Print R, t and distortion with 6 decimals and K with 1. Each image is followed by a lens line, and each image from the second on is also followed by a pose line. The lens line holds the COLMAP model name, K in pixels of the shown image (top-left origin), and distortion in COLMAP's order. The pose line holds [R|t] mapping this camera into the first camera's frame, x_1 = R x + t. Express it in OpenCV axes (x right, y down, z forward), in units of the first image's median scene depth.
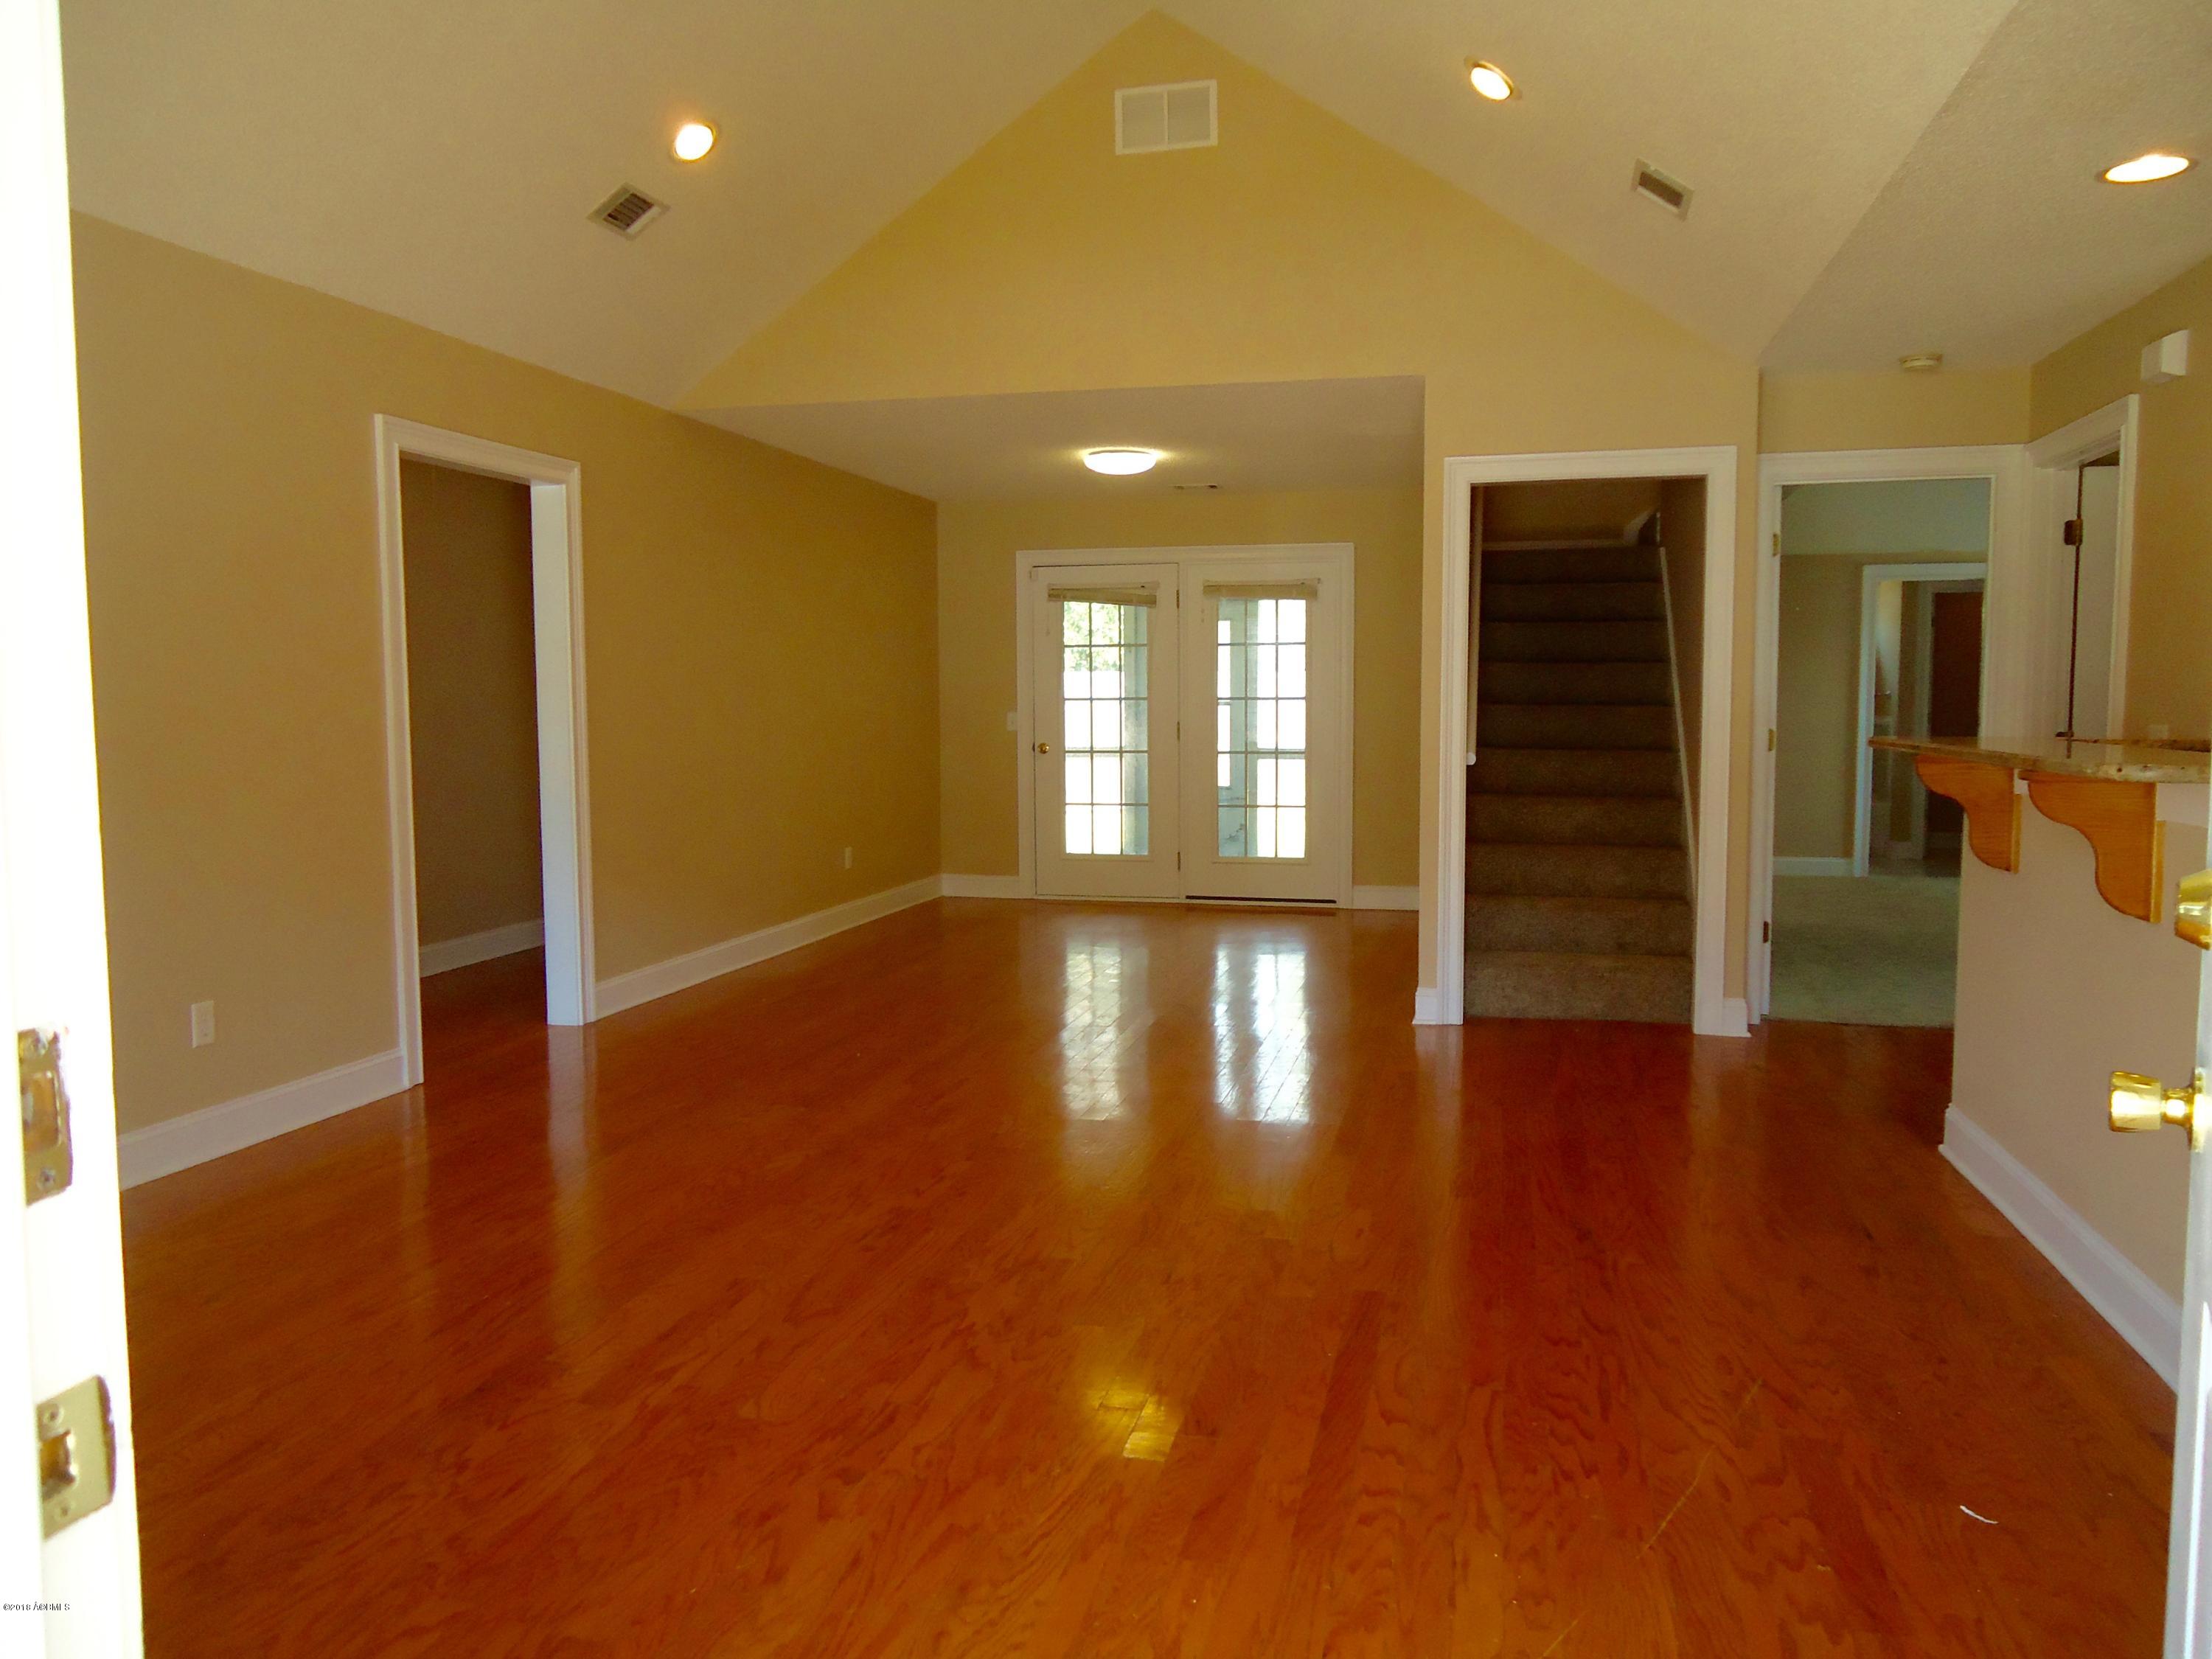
lens RADIAL K [[1604.2, 0, 1106.0], [0, 1604.2, 829.5], [0, 0, 1]] dist [-0.008657, 0.011229]
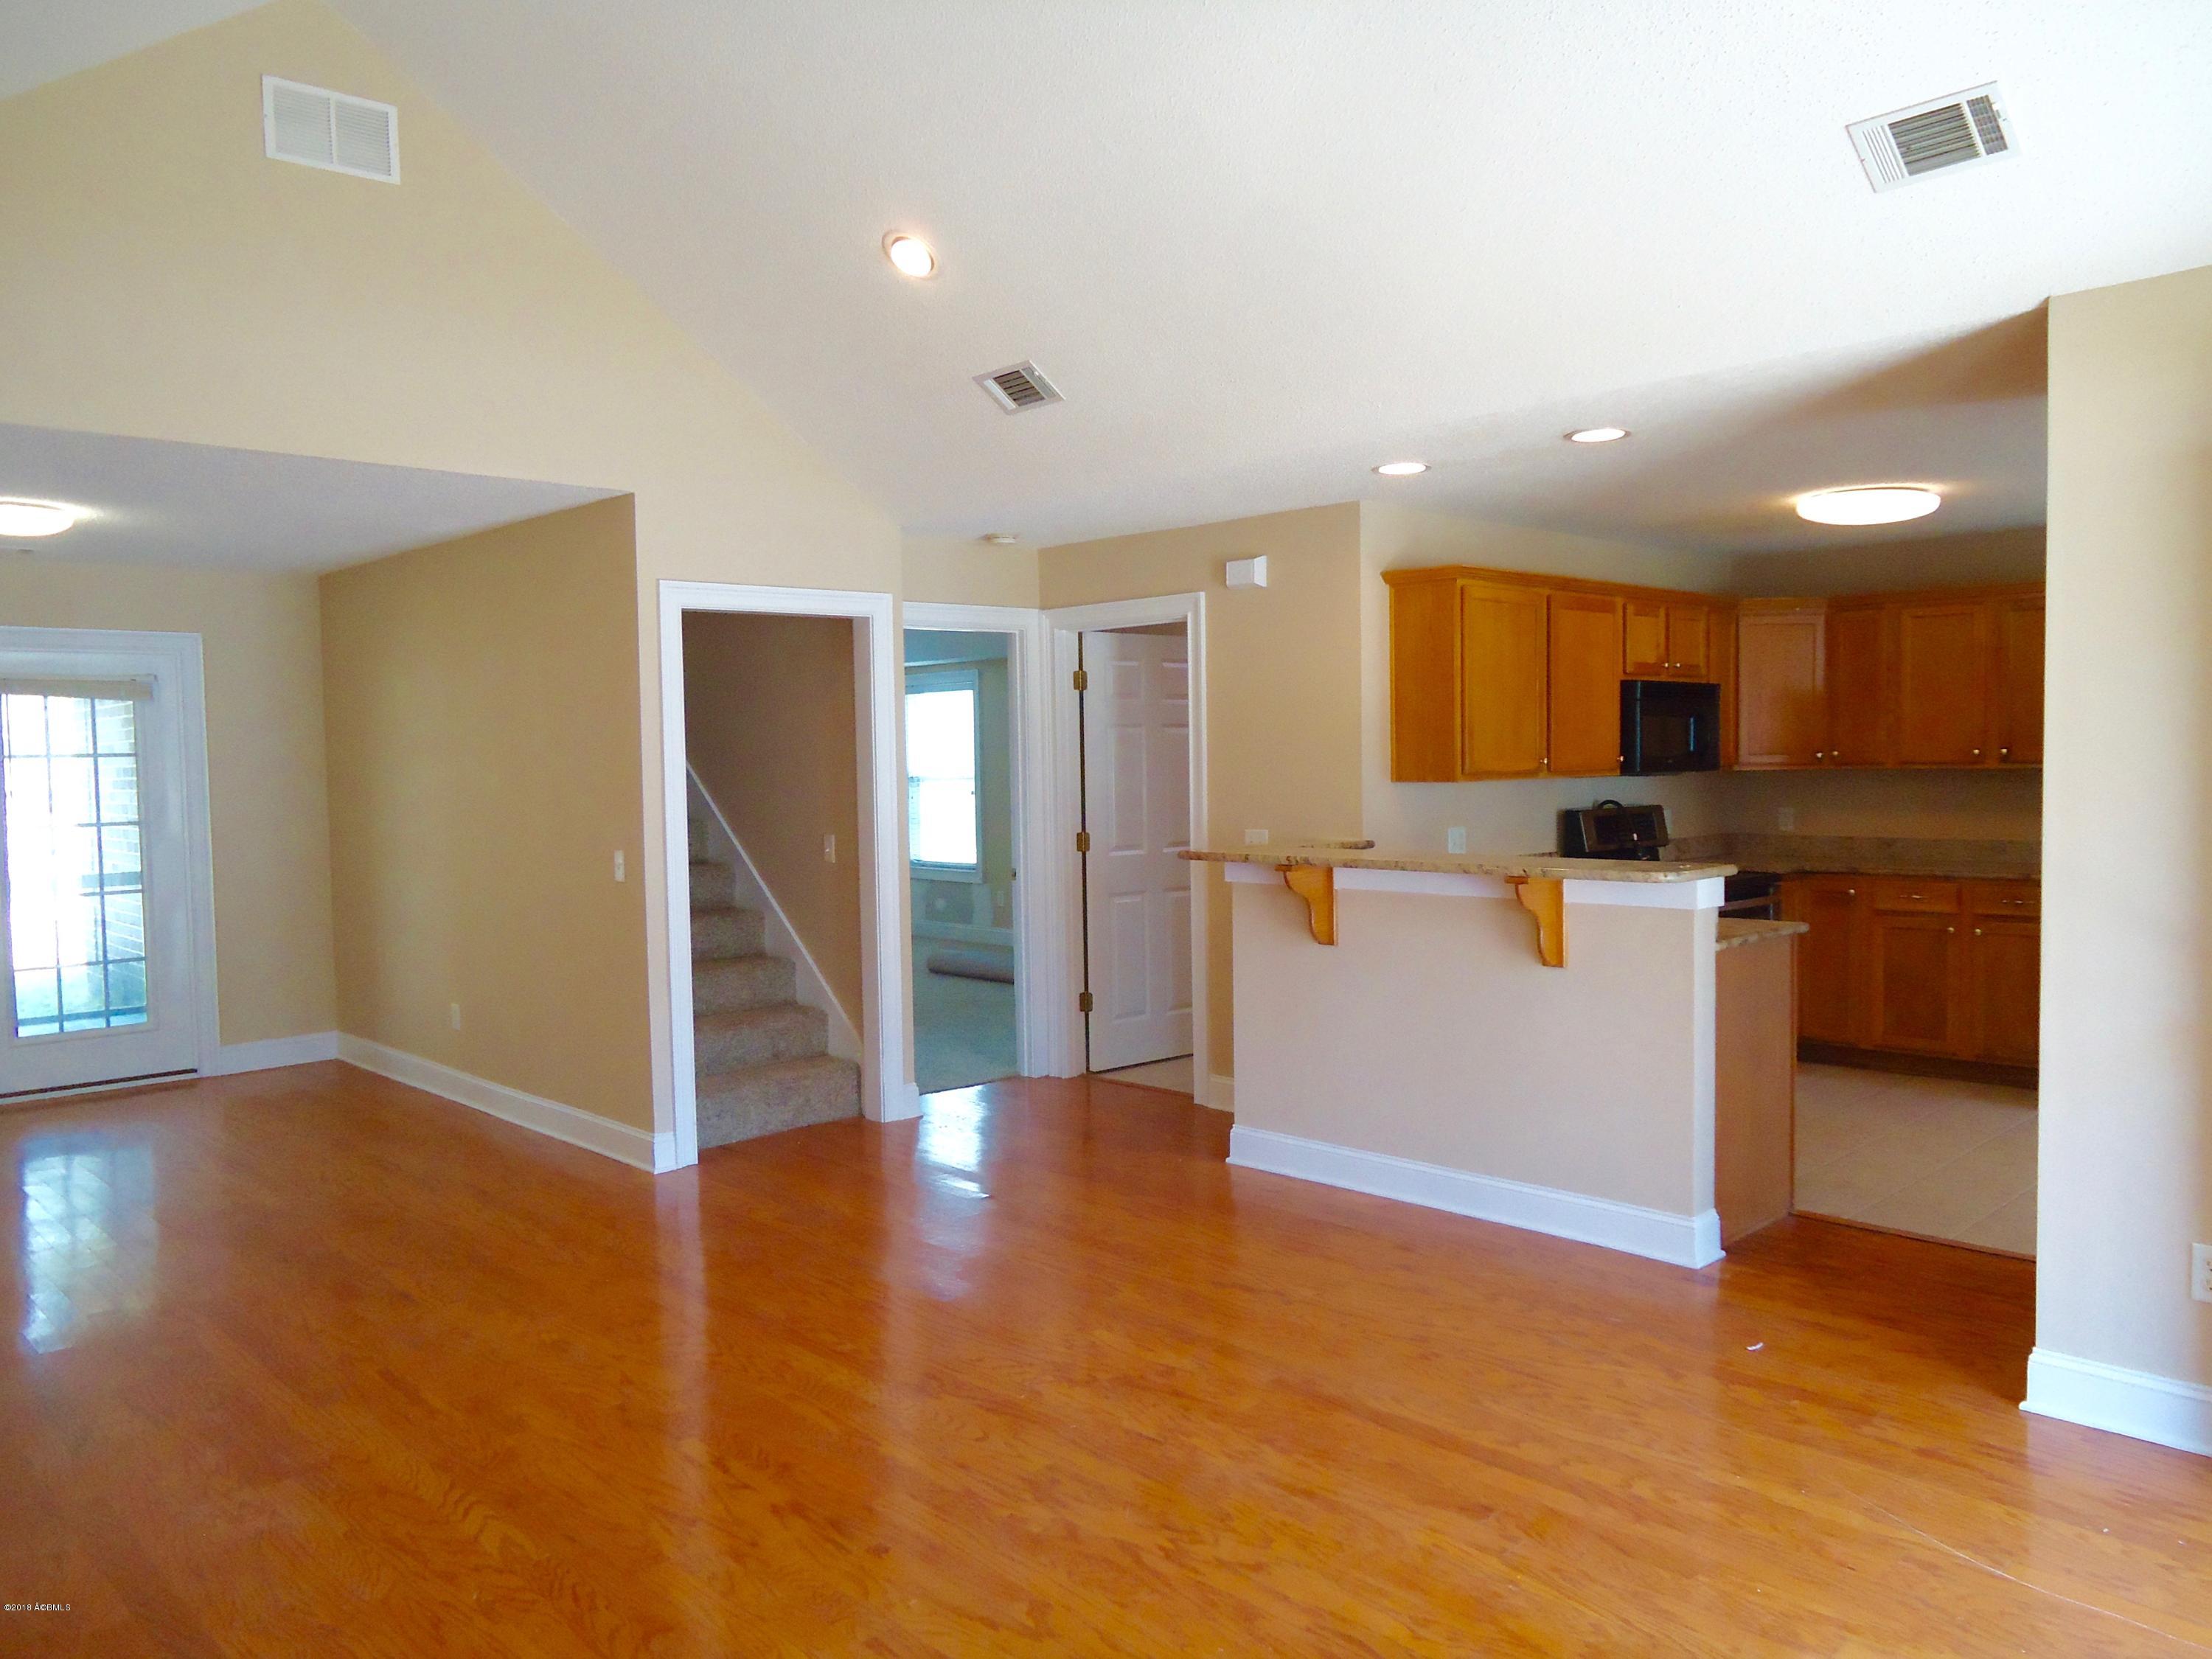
lens RADIAL K [[1604.2, 0, 1106.0], [0, 1604.2, 829.5], [0, 0, 1]] dist [-0.008657, 0.011229]
pose [[0.535482, -0.045774, 0.843305, -0.351802], [0.086021, 0.996293, -0.000544, -0.044328], [-0.840154, 0.072833, 0.537435, 0.200040]]
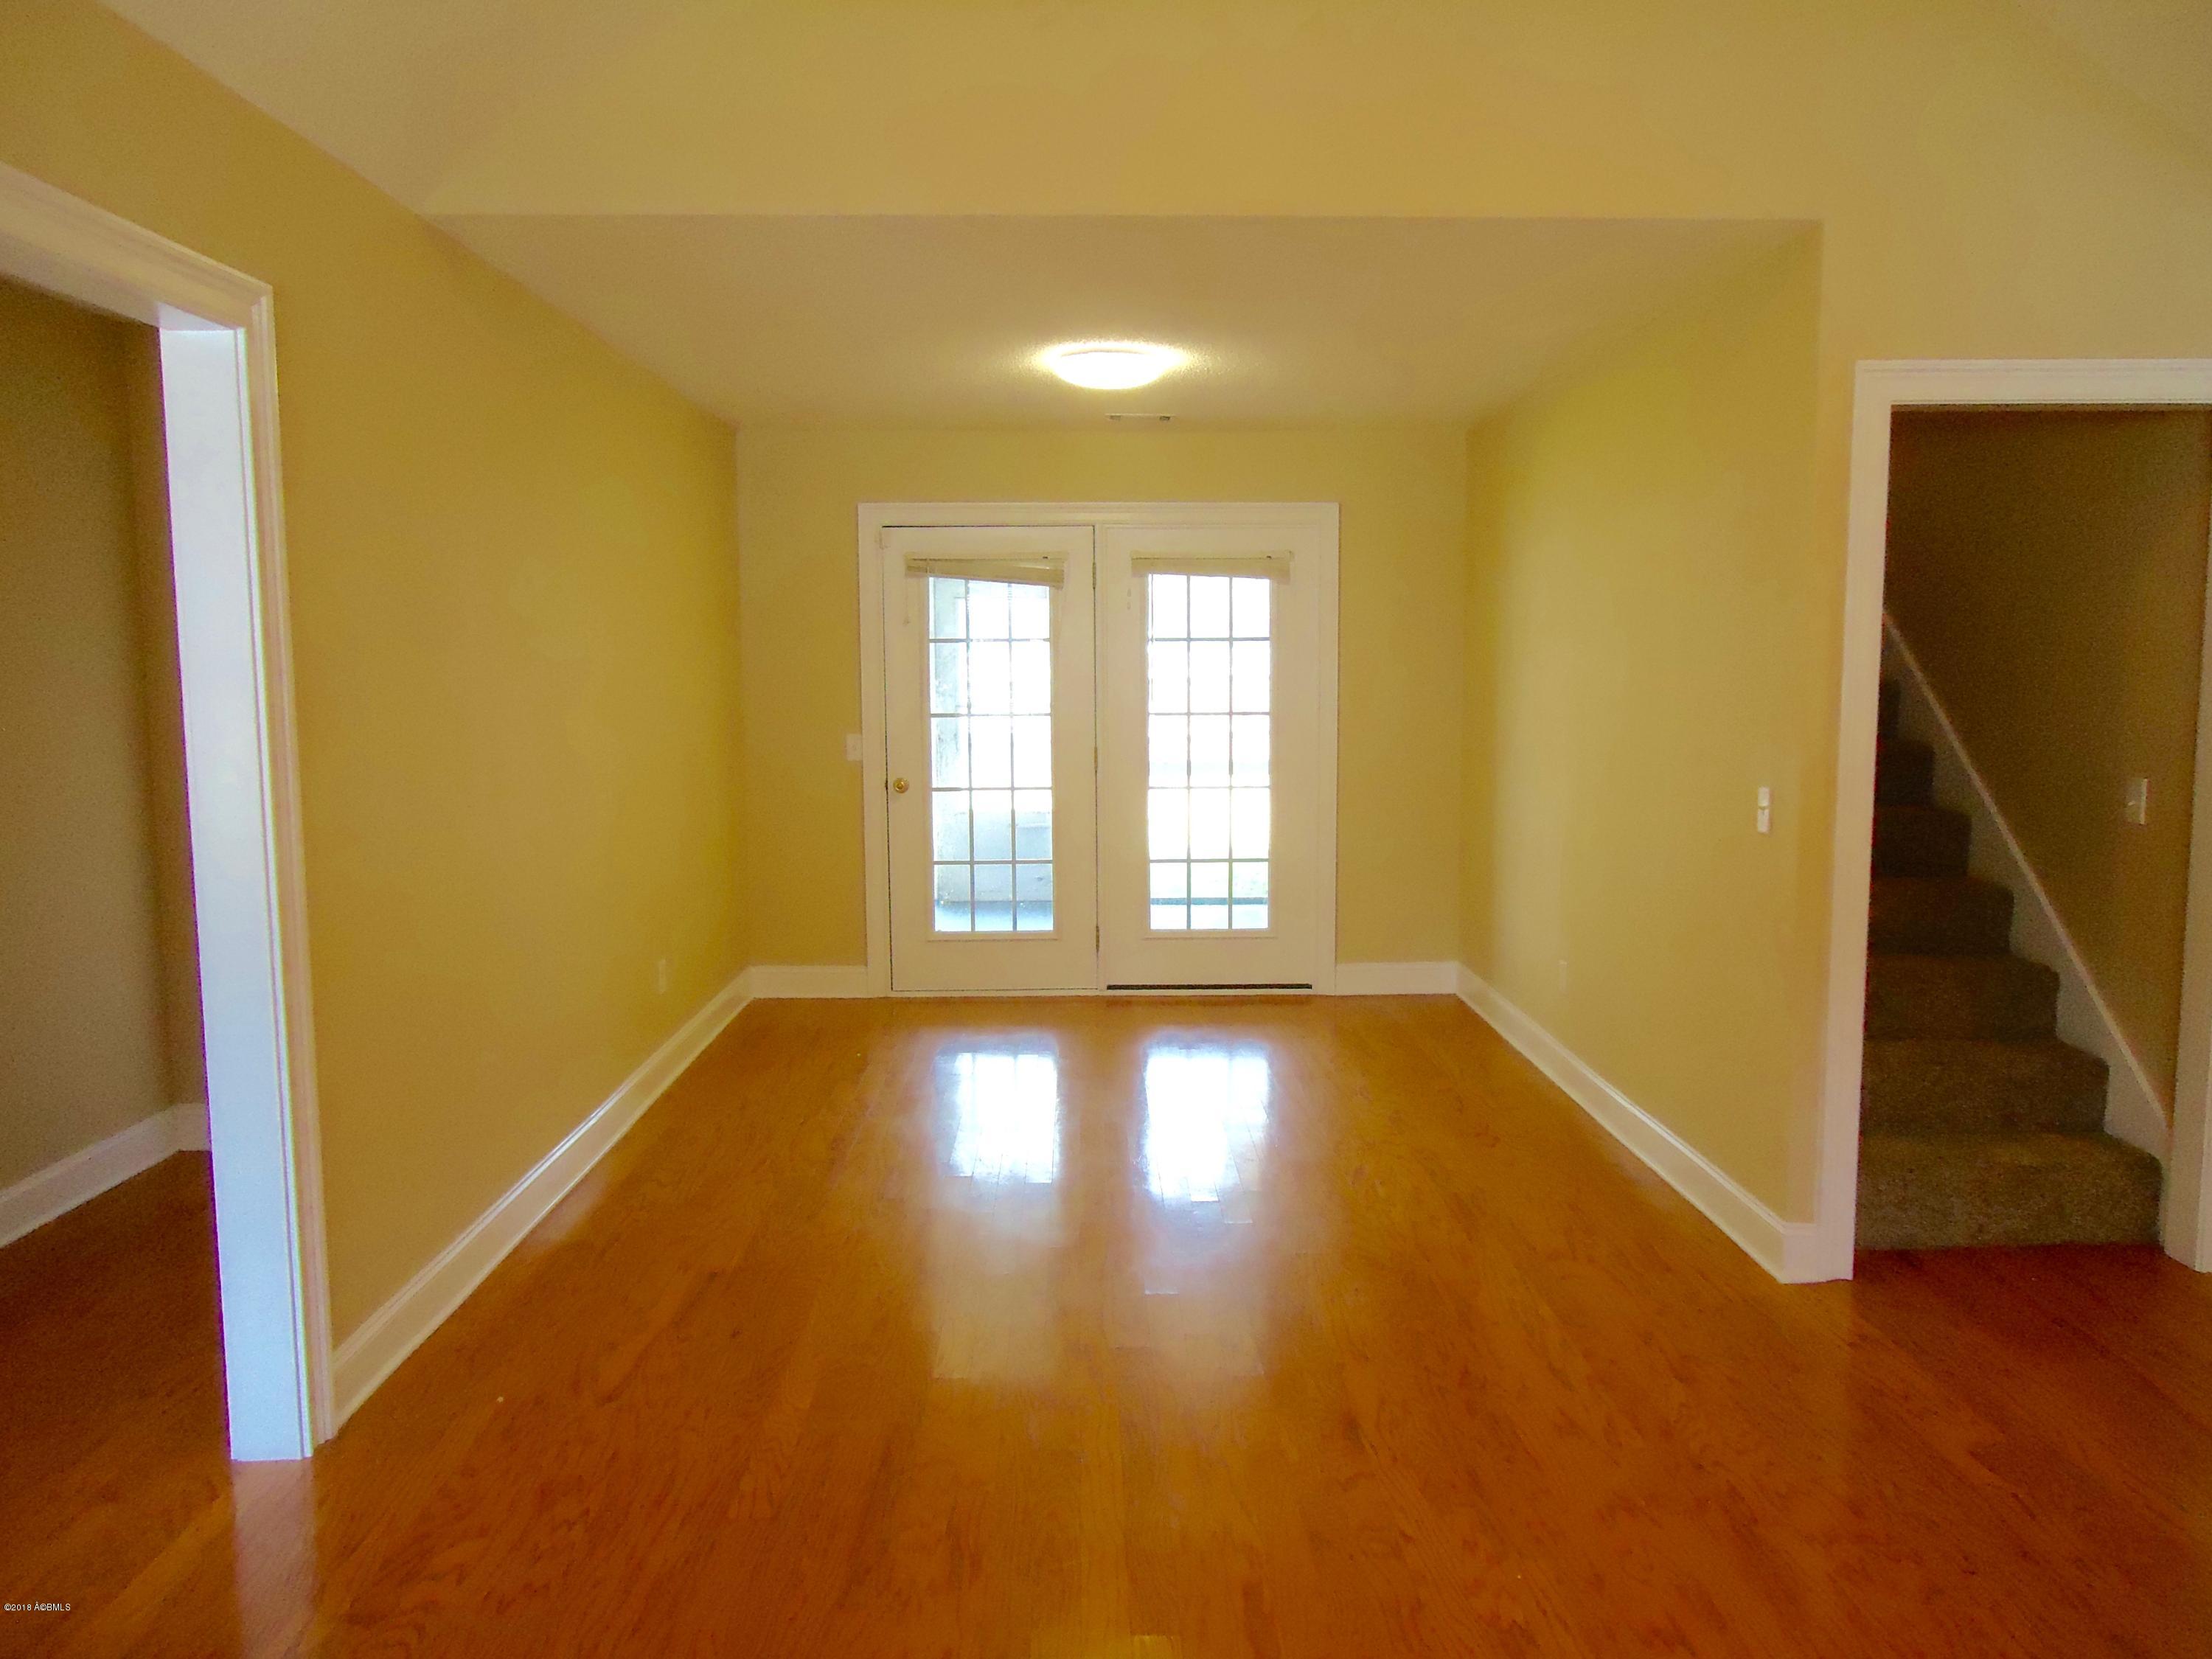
lens RADIAL K [[1604.2, 0, 1106.0], [0, 1604.2, 829.5], [0, 0, 1]] dist [-0.008657, 0.011229]
pose [[0.966785, -0.026110, 0.254255, -0.165495], [0.021022, 0.999521, 0.022711, -0.056630], [-0.254726, -0.016611, 0.966871, 0.367552]]
